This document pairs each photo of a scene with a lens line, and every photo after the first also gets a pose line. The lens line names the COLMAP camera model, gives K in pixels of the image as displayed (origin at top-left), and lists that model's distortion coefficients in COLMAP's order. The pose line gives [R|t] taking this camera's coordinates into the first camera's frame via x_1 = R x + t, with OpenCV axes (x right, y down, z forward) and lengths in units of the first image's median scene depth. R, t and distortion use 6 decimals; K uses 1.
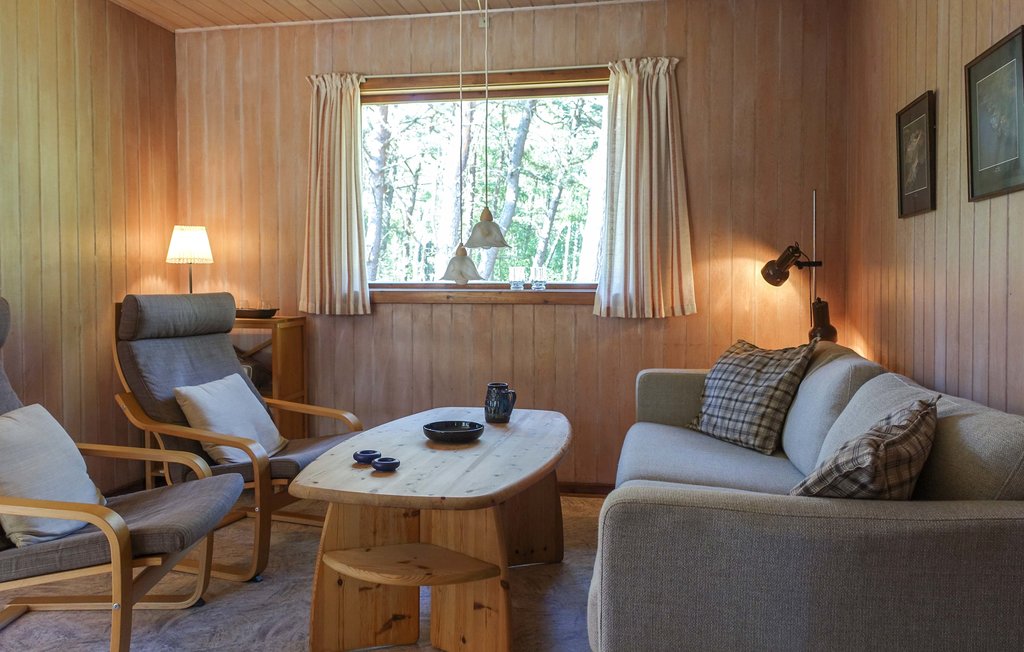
lens RADIAL K [[800.3, 0, 520.0], [0, 800.3, 301.6], [0, 0, 1]] dist [-0.001550, 0.001945]
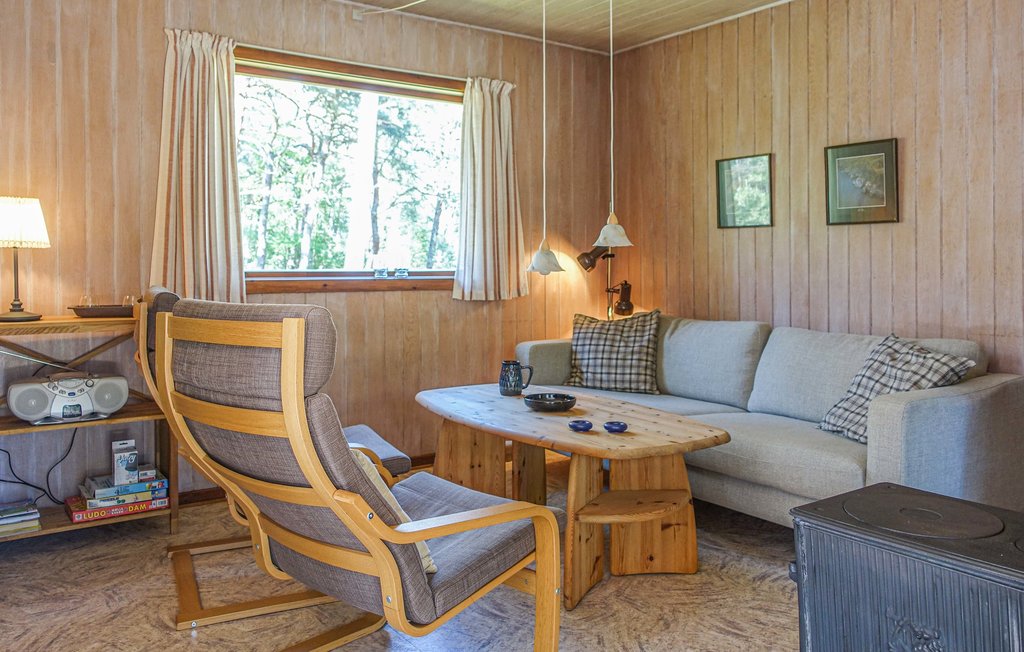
lens RADIAL K [[810.2, 0, 511.2], [0, 810.2, 259.5], [0, 0, 1]] dist [0.010109, 0.009701]
pose [[0.696551, 0.003503, 0.717499, -0.653911], [0.017587, 0.999604, -0.021954, -0.011827], [-0.717292, 0.027911, 0.696213, 0.149439]]
